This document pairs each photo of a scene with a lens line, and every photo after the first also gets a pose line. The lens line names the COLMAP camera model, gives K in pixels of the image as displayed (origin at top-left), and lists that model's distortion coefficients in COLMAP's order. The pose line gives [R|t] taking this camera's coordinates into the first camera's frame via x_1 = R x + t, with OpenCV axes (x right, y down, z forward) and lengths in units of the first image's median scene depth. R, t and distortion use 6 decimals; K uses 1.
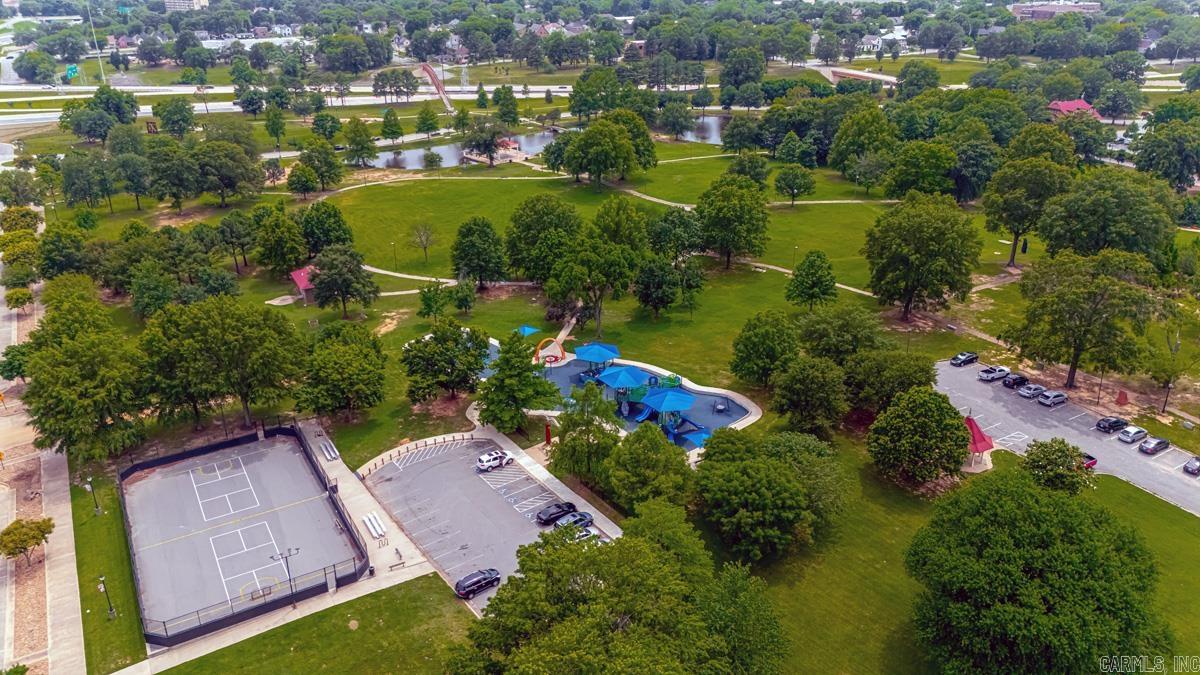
lens RADIAL K [[878.3, 0, 600.0], [0, 878.3, 337.5], [0, 0, 1]] dist [0.100047, -0.125702]
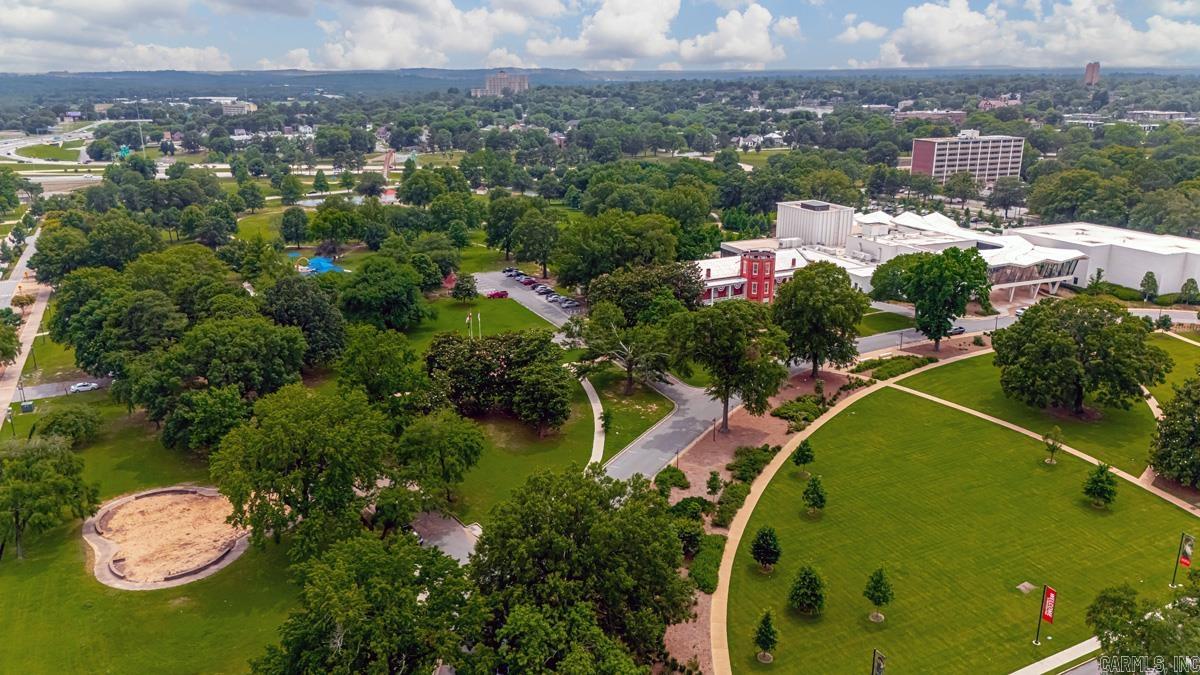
lens RADIAL K [[878.3, 0, 600.0], [0, 878.3, 337.5], [0, 0, 1]] dist [0.100047, -0.125702]
pose [[0.997578, 0.021334, -0.066205, 0.193072], [-0.028925, 0.992838, -0.115916, 0.102262], [0.063257, 0.117551, 0.991050, -0.230298]]
